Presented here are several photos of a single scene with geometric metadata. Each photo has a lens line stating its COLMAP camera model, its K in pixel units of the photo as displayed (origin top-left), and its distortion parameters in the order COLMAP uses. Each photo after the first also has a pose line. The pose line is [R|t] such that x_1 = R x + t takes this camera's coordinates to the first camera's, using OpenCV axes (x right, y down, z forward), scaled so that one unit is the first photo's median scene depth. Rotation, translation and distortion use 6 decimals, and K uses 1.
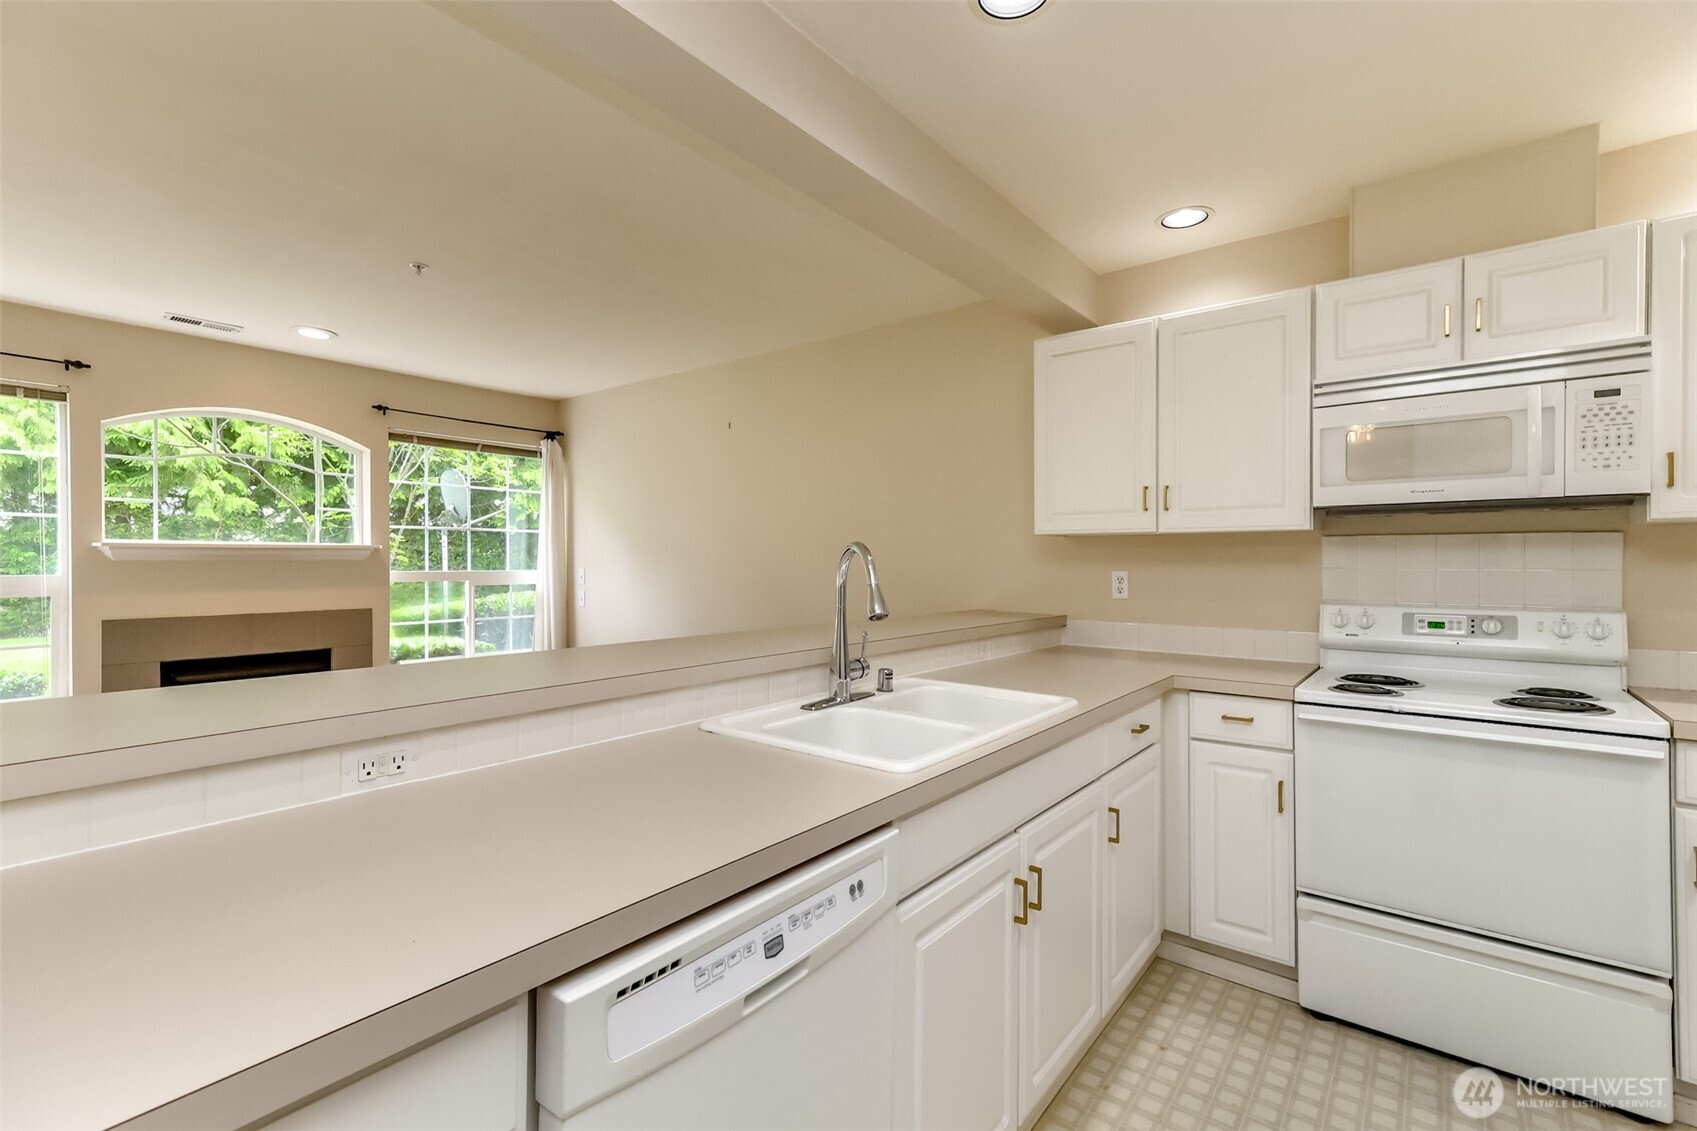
lens RADIAL K [[769.9, 0, 865.8], [0, 769.9, 559.5], [0, 0, 1]] dist [0.022527, -0.000417]
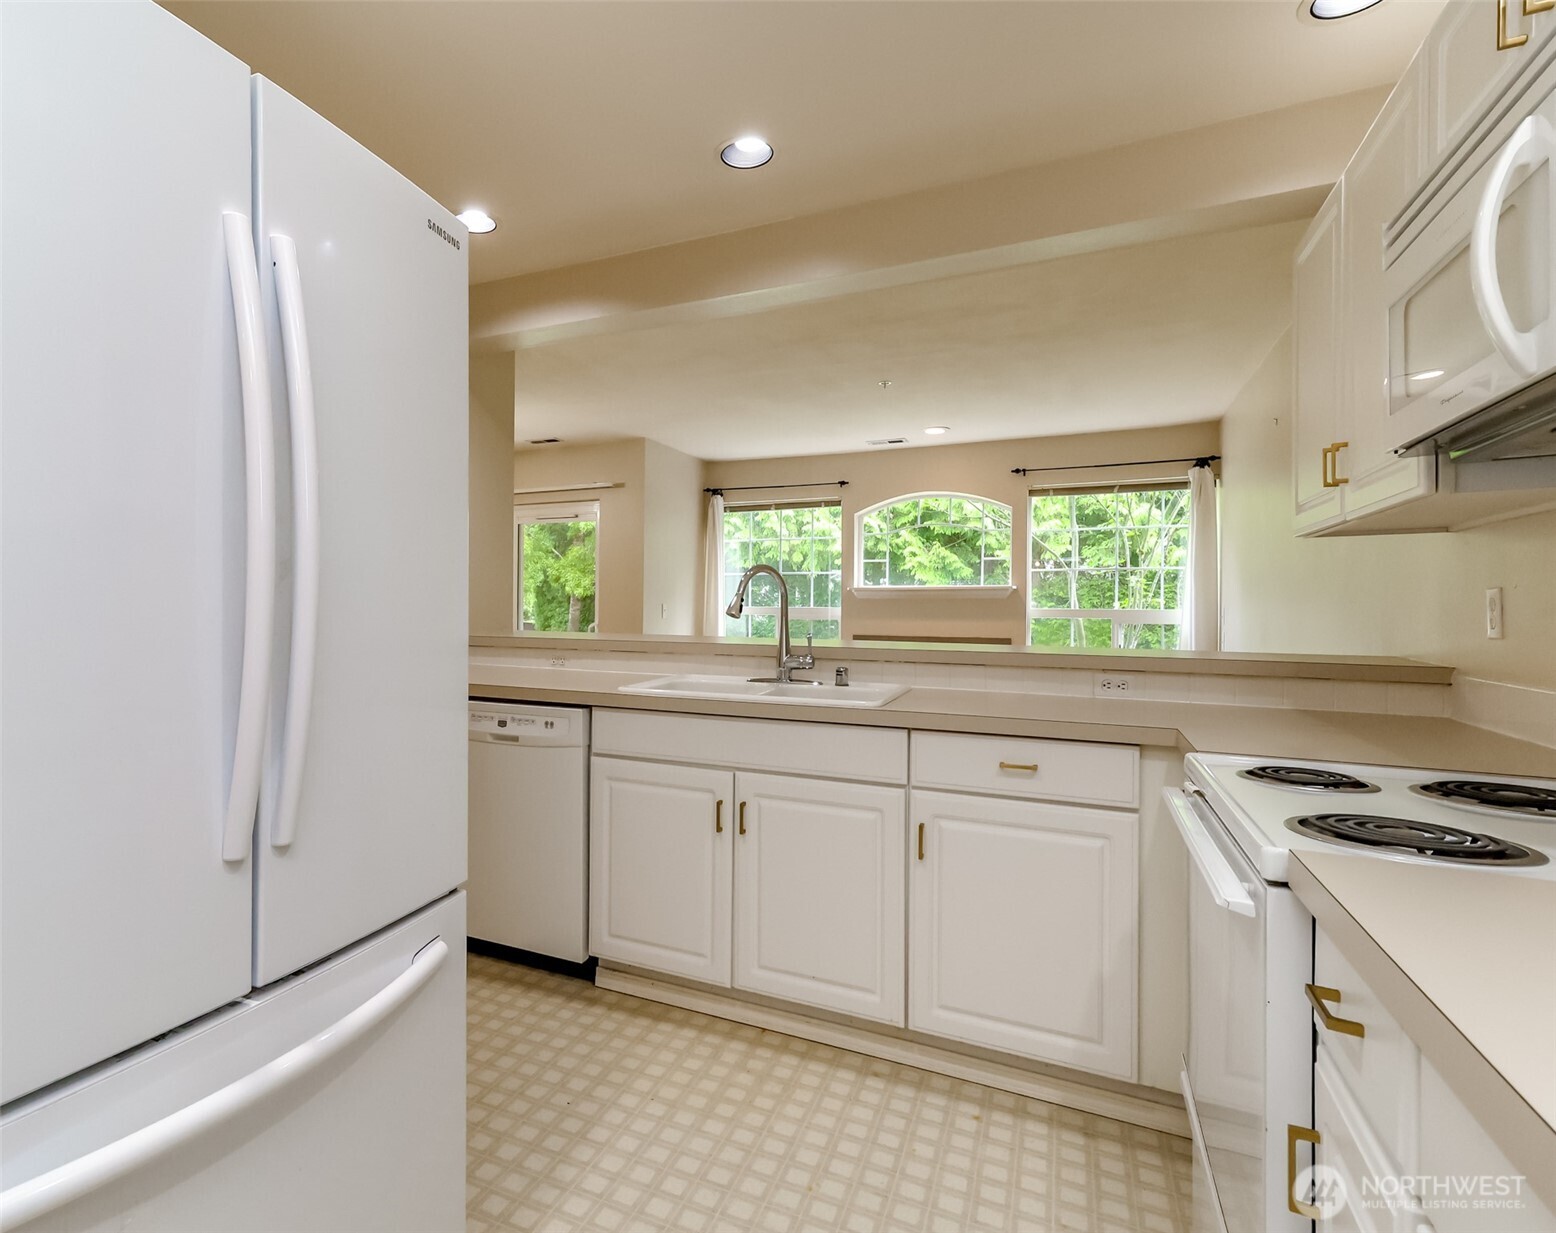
lens RADIAL K [[839.0, 0, 646.4], [0, 839.0, 612.1], [0, 0, 1]] dist [0.016660, -0.003825]
pose [[0.187394, 0.003522, -0.982278, 1.038673], [-0.004758, 0.999985, 0.002678, 0.041492], [0.982273, 0.004172, 0.187408, 0.369934]]
